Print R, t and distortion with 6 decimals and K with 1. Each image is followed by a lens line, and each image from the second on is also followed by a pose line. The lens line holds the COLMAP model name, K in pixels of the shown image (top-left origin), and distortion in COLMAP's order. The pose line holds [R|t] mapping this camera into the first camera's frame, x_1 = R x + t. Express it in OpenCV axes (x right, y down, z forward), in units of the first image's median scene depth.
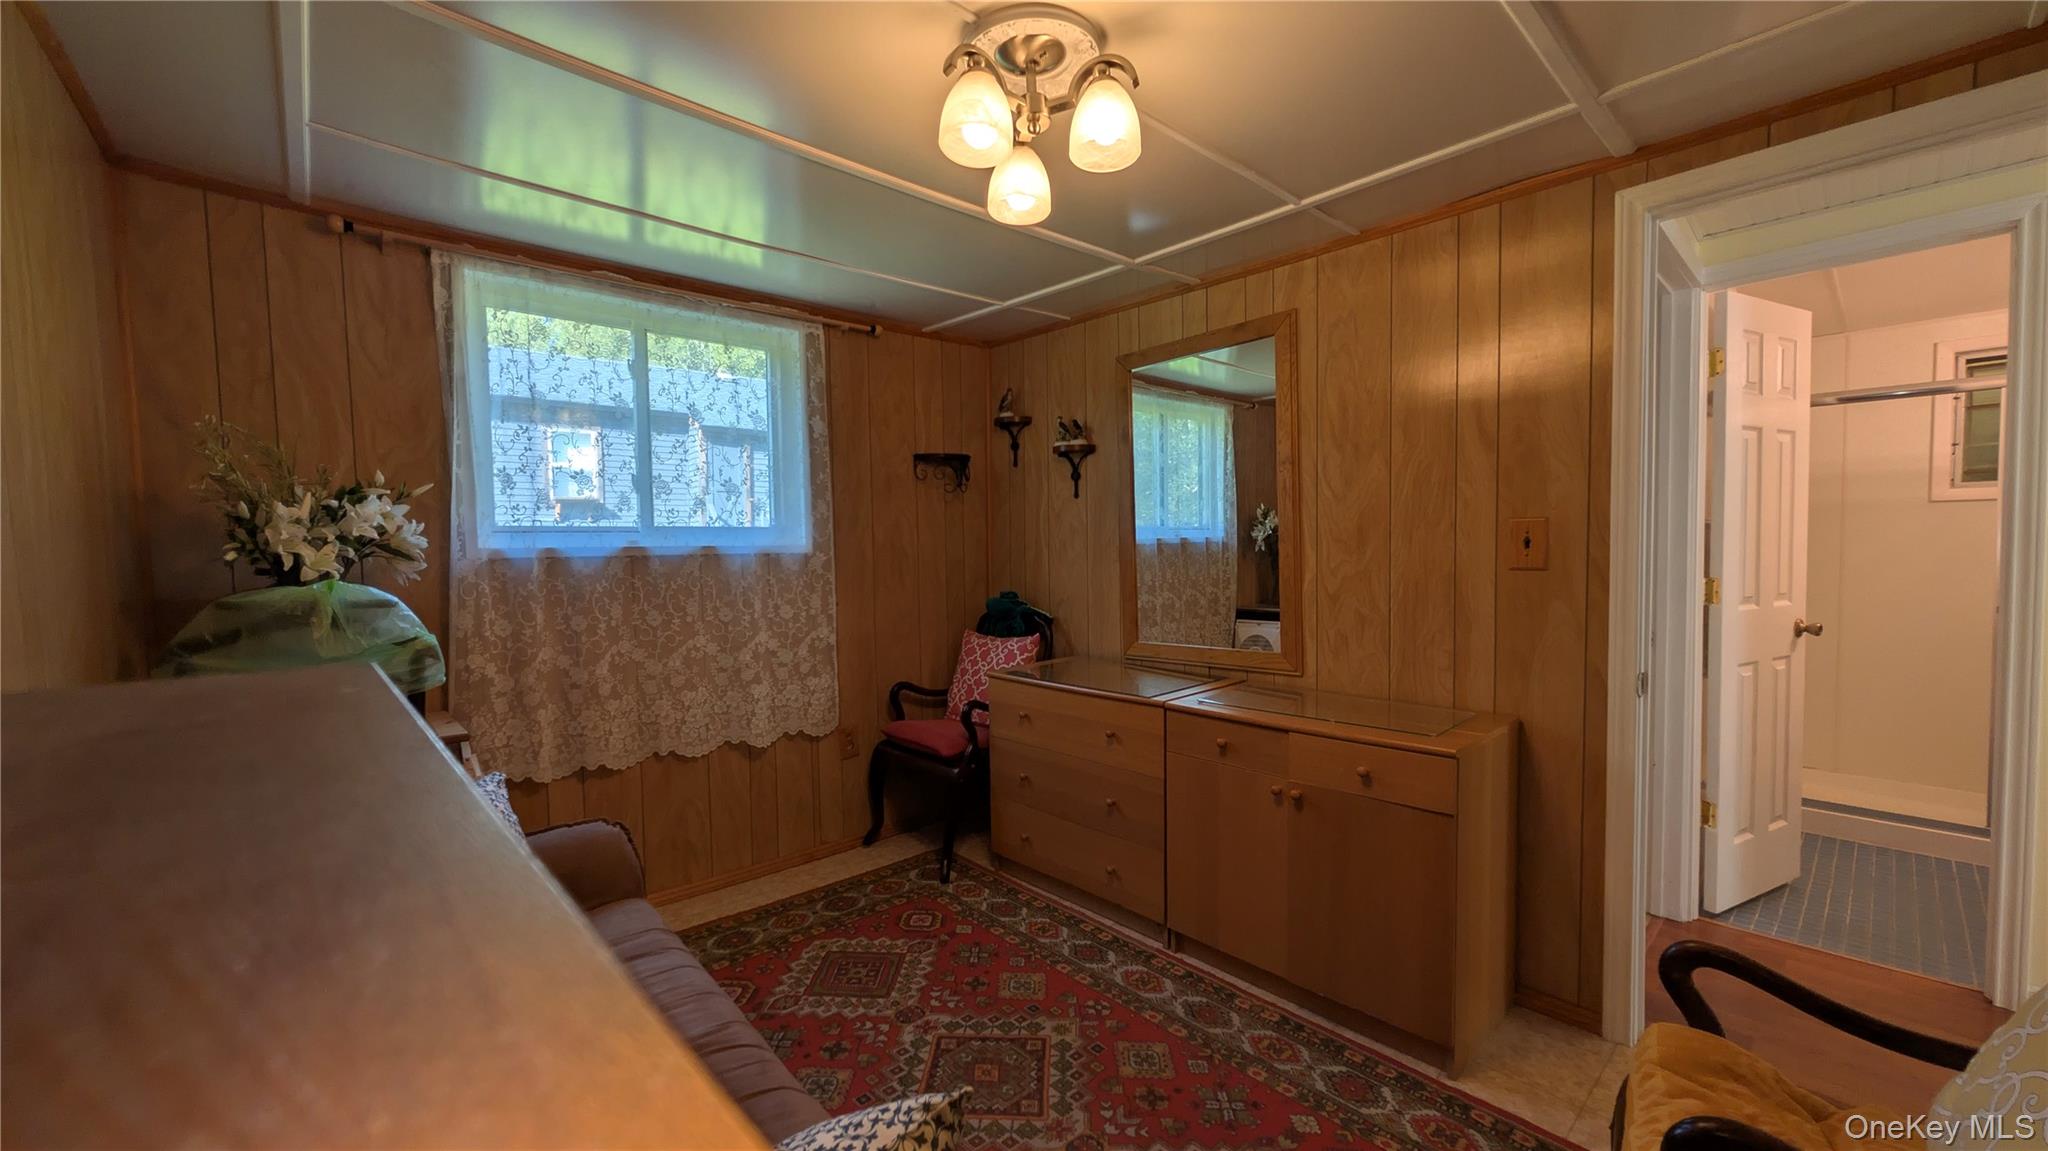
lens RADIAL K [[776.8, 0, 1019.3], [0, 776.8, 584.8], [0, 0, 1]] dist [-0.000668, -0.000078]
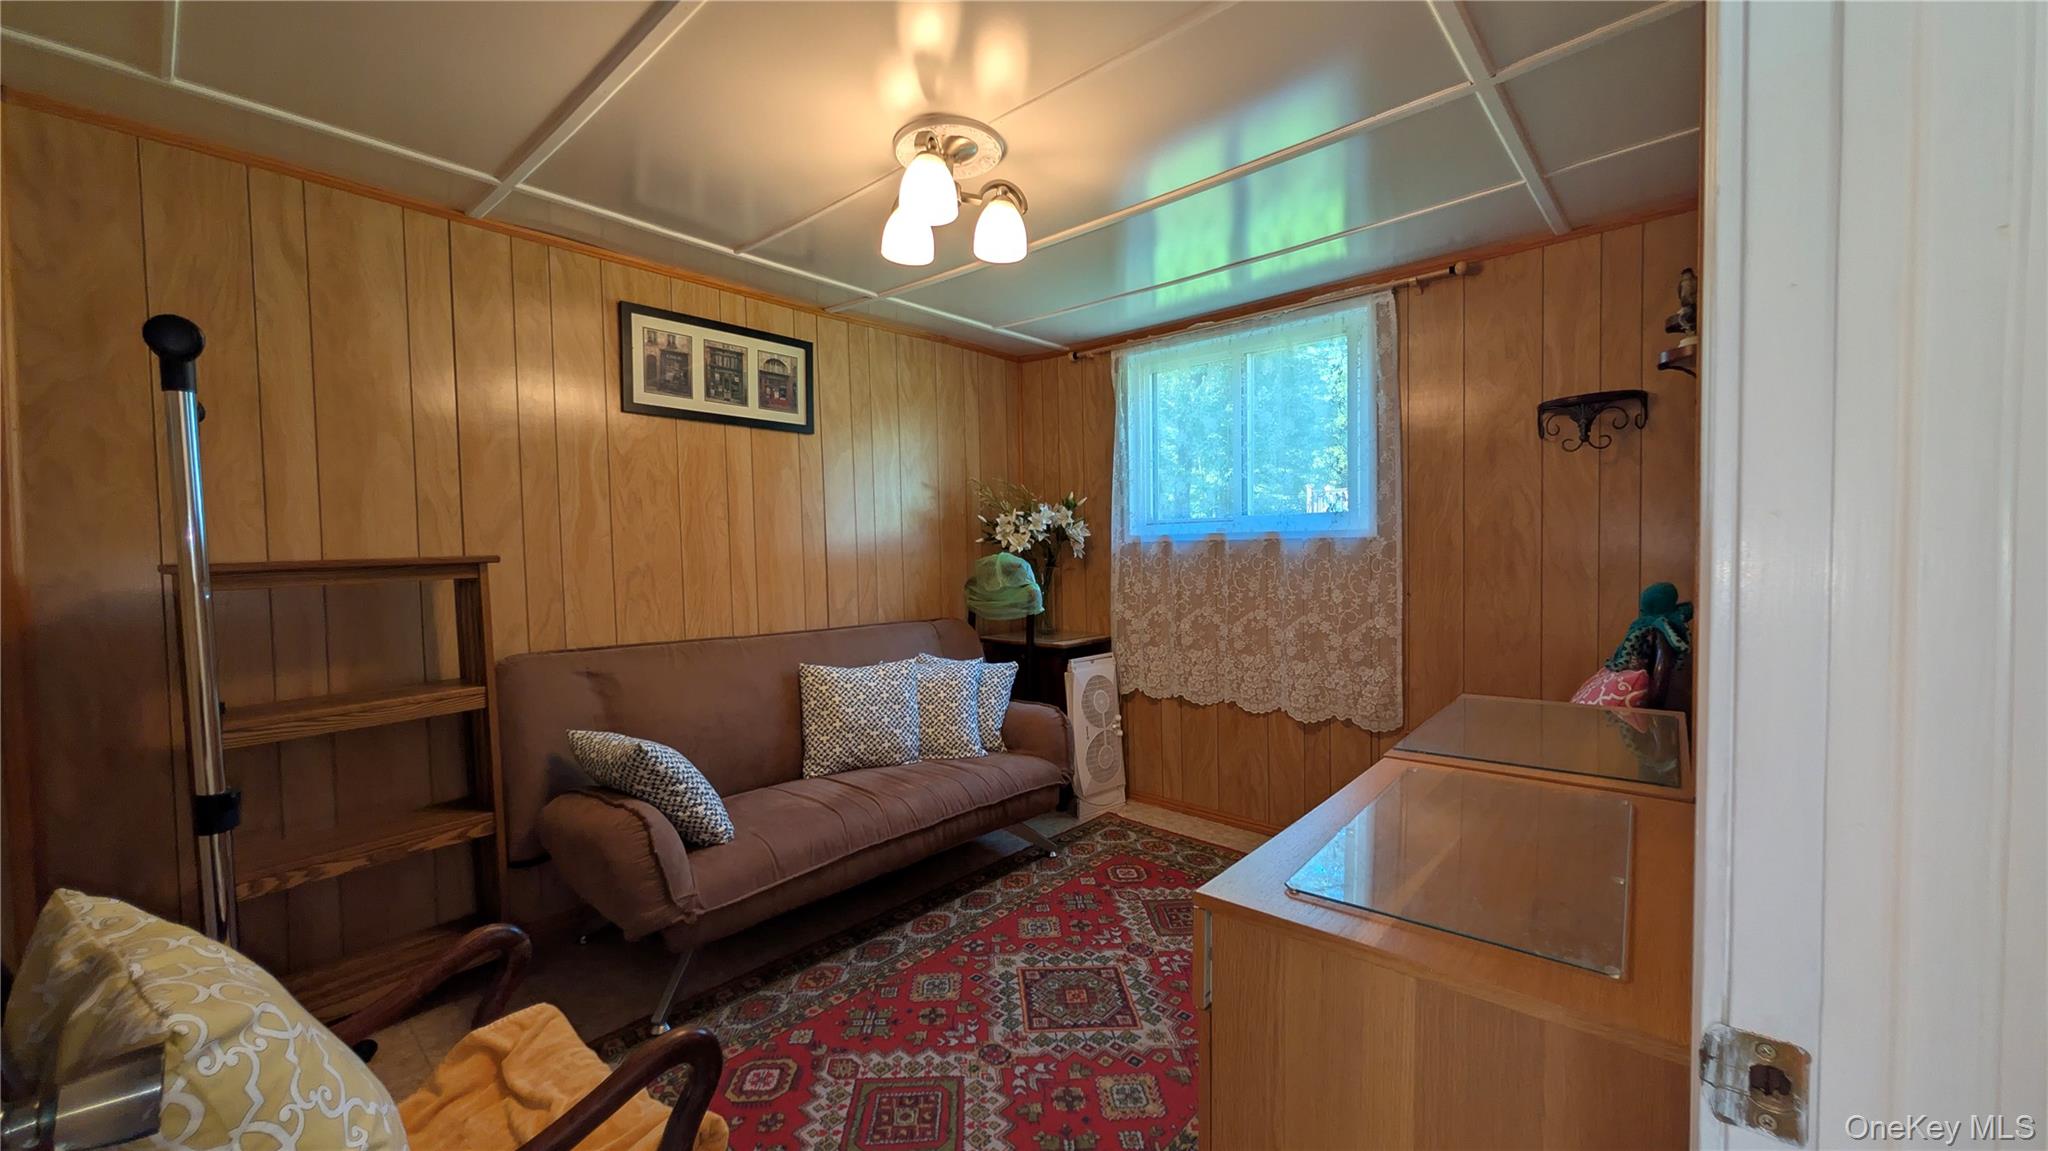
lens RADIAL K [[776.8, 0, 1018.0], [0, 776.8, 582.9], [0, 0, 1]] dist [-0.000668, -0.000078]
pose [[0.110660, 0.059617, -0.992069, 0.700565], [-0.030654, 0.997929, 0.056550, -0.028837], [0.993386, 0.024153, 0.112258, 0.515365]]
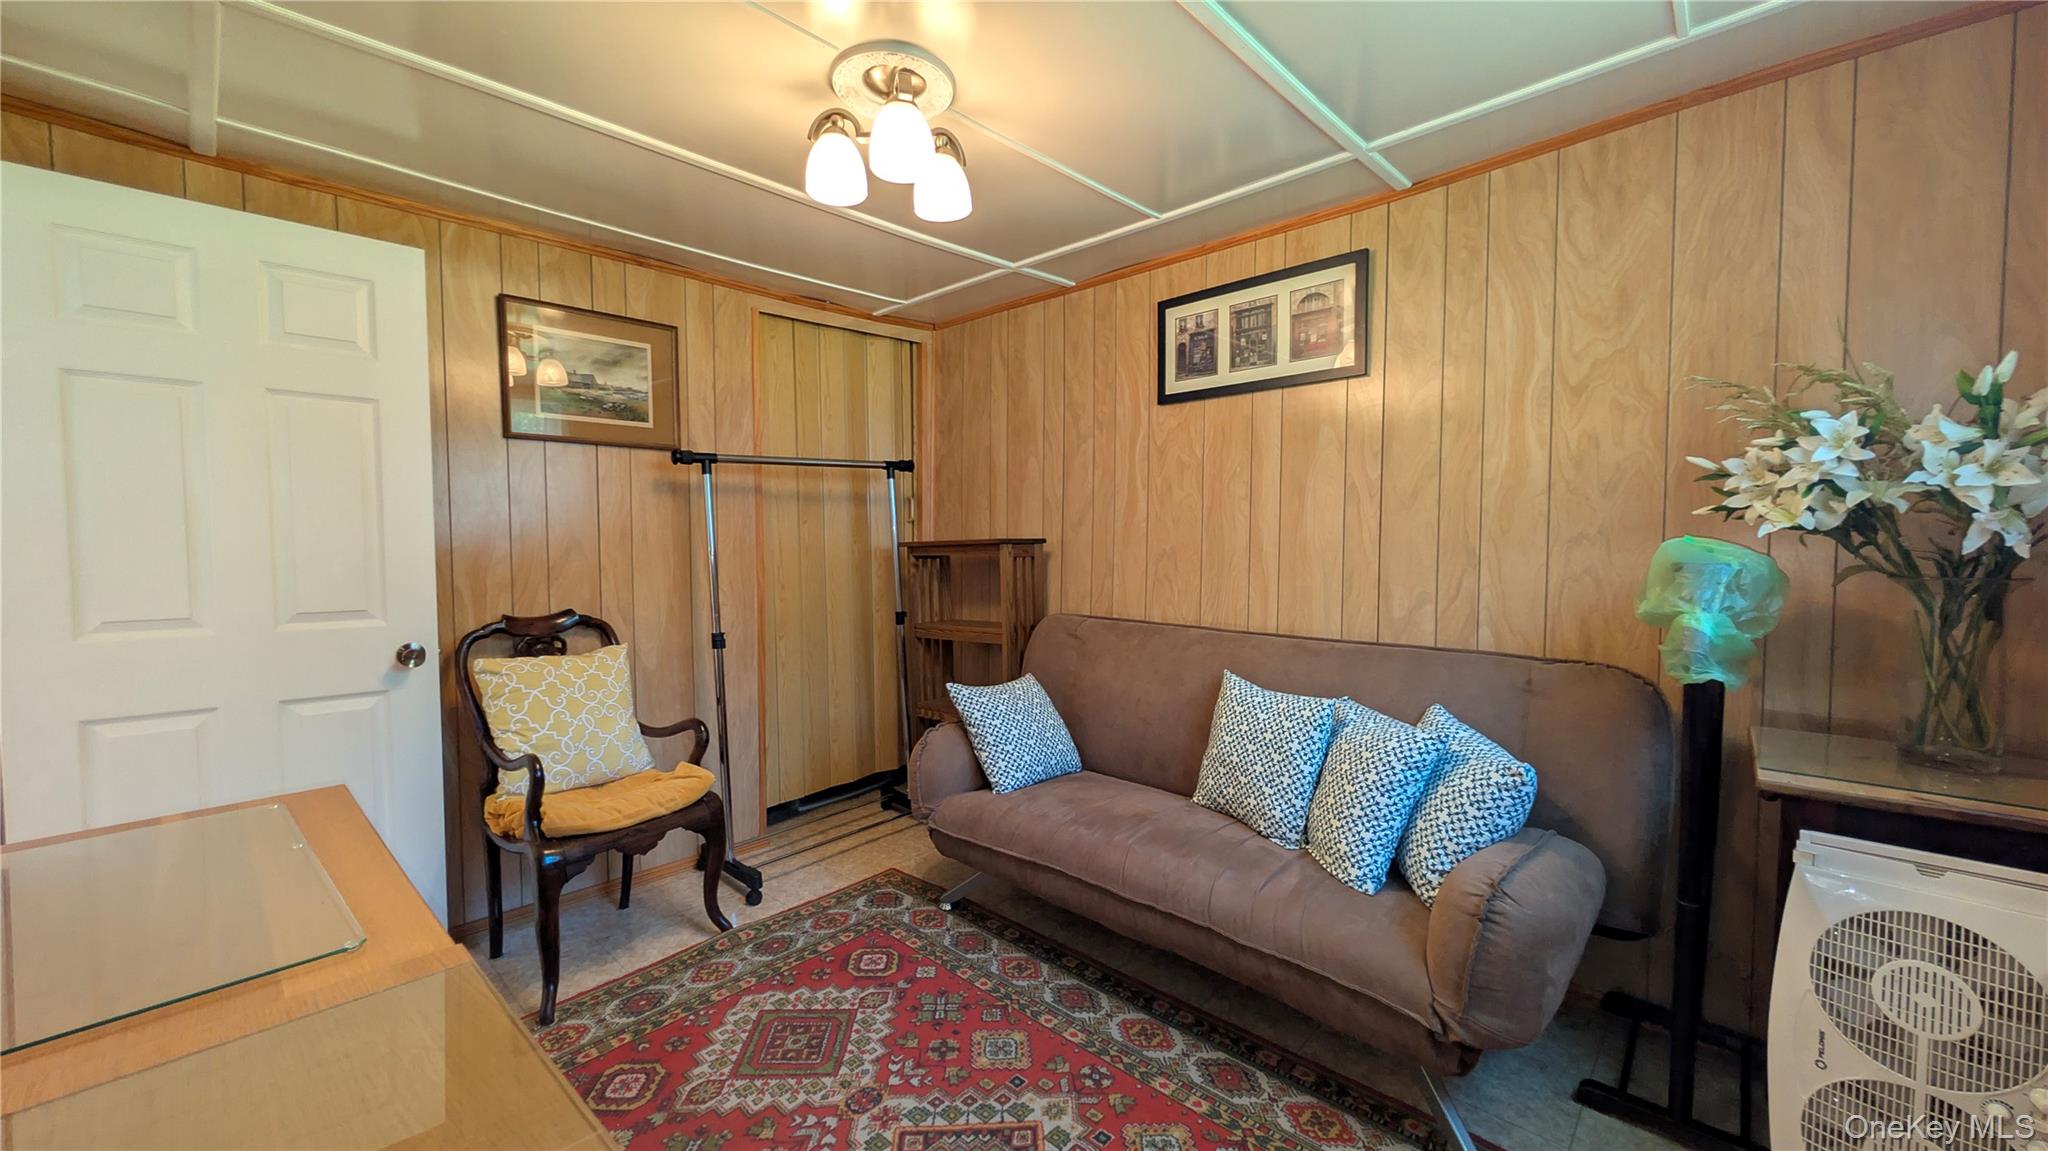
lens RADIAL K [[776.8, 0, 1022.2], [0, 776.8, 578.2], [0, 0, 1]] dist [-0.000668, -0.000078]
pose [[-0.996784, 0.033131, -0.072964, -0.037697], [0.026286, 0.995333, 0.092856, -0.042341], [0.075700, 0.090639, -0.993003, 1.156637]]
